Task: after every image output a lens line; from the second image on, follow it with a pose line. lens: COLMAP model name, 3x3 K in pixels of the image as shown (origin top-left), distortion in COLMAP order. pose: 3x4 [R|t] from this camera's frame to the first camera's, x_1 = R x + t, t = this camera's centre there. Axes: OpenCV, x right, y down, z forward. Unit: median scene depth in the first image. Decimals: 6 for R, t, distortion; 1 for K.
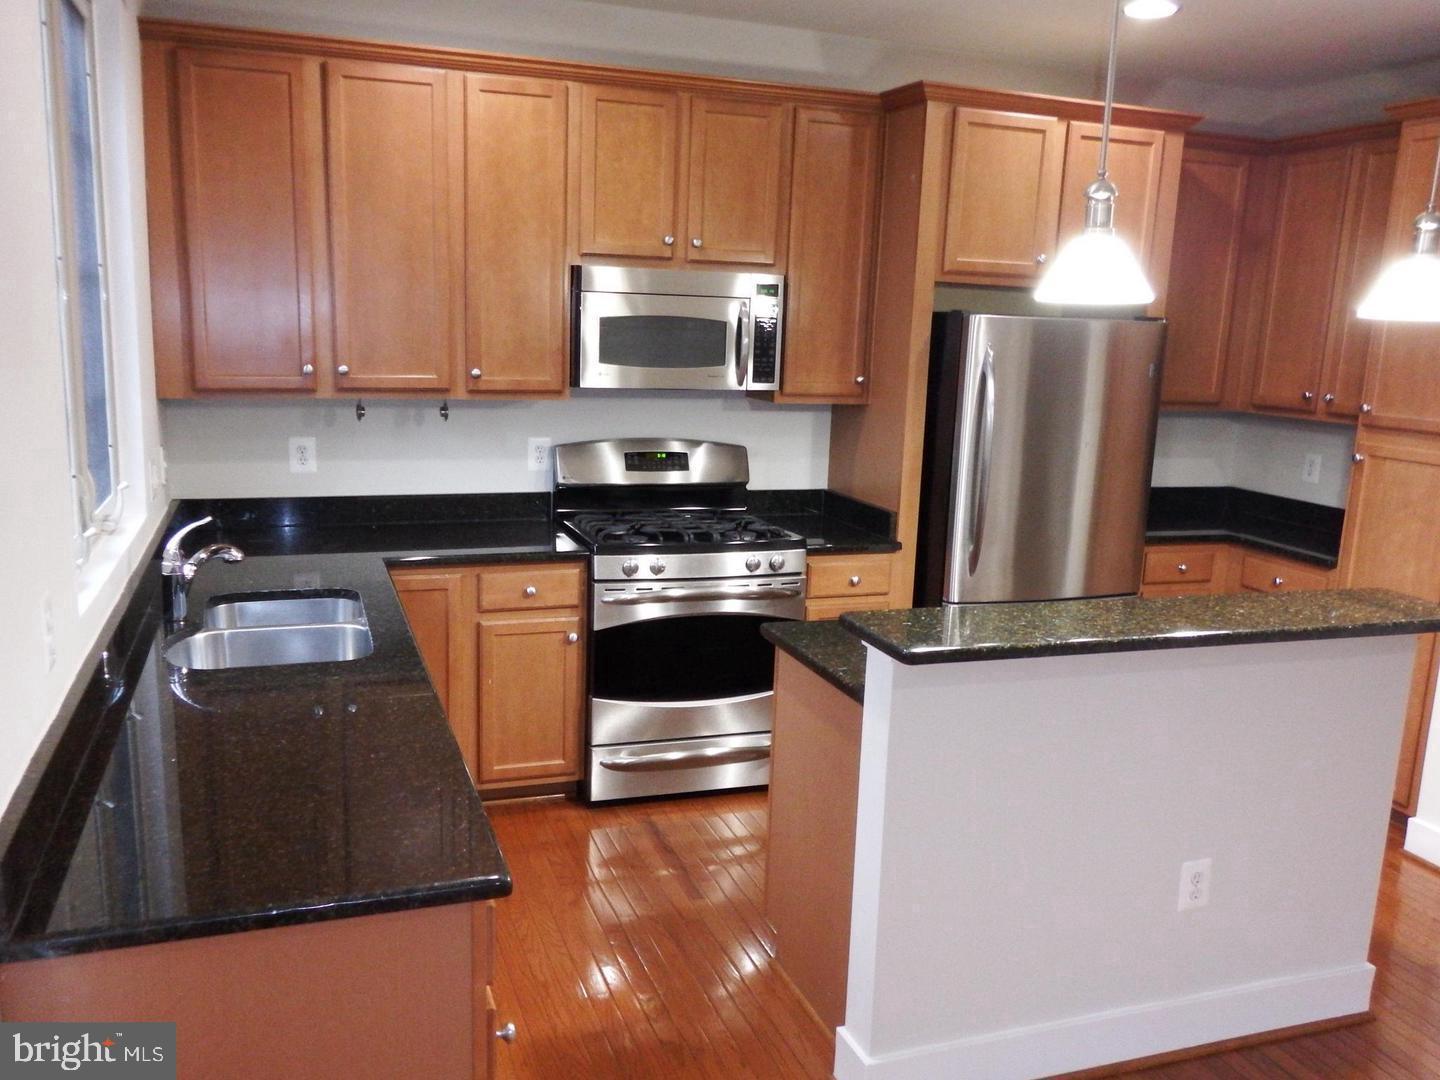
lens RADIAL K [[1187.6, 0, 720.0], [0, 1187.6, 540.0], [0, 0, 1]] dist [-0.015281, -0.003055]
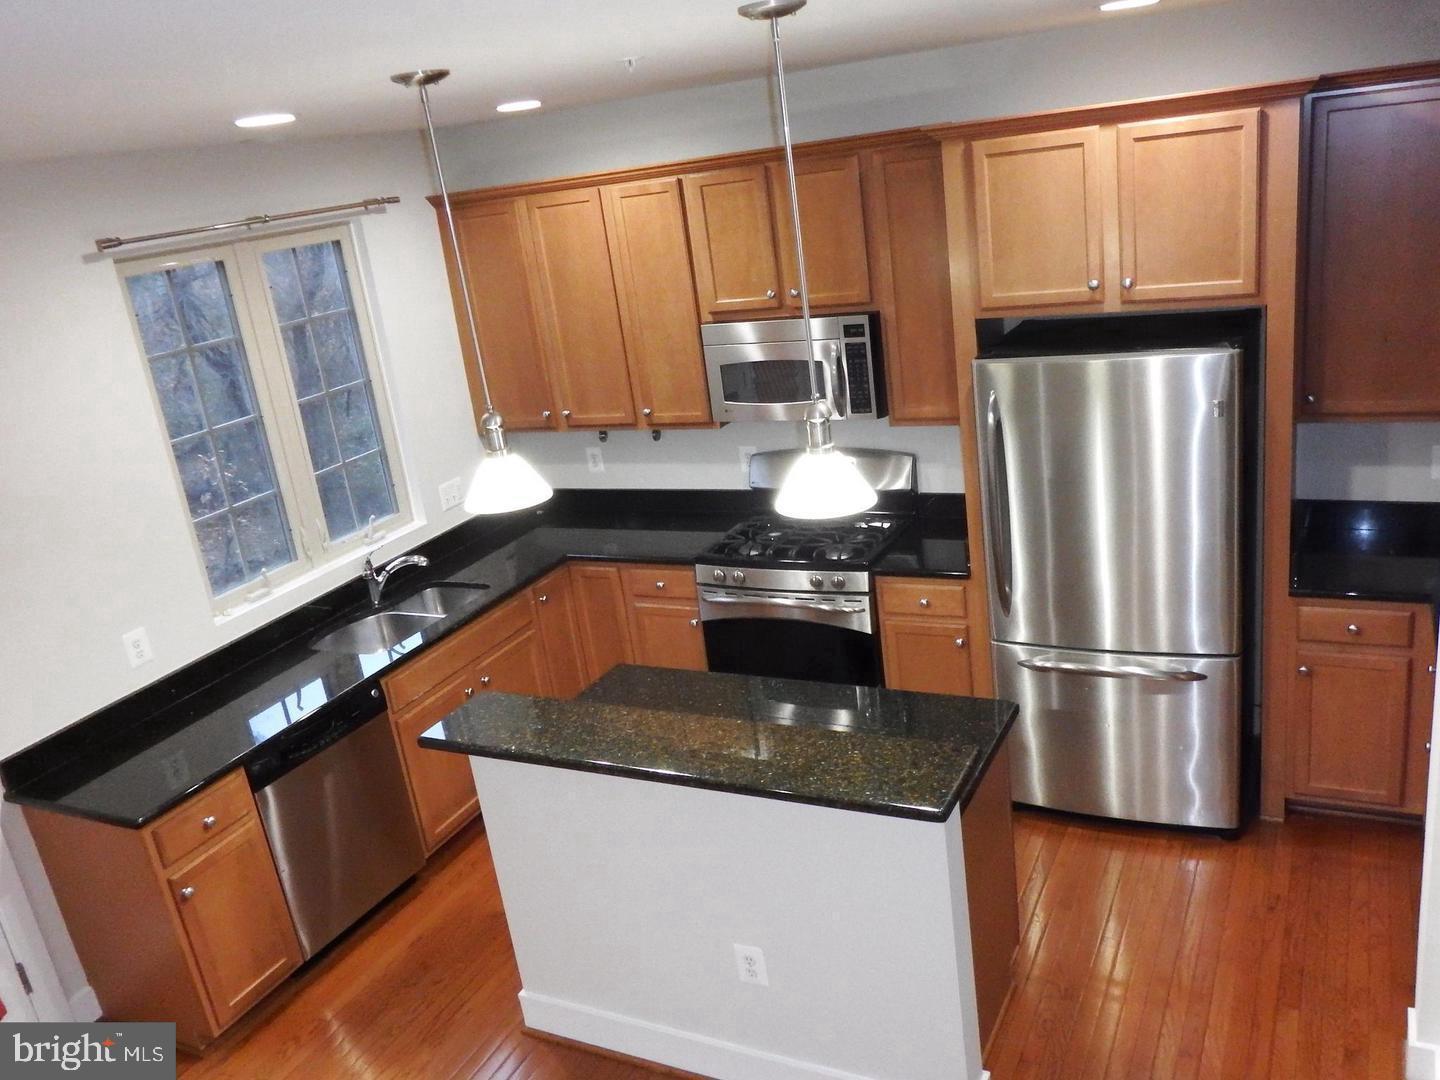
lens RADIAL K [[1187.6, 0, 720.0], [0, 1187.6, 540.0], [0, 0, 1]] dist [-0.015281, -0.003055]
pose [[0.669976, 0.108342, -0.734435, 0.800656], [0.024384, 0.985548, 0.167630, -0.213554], [0.741983, -0.130216, 0.657652, 0.176990]]
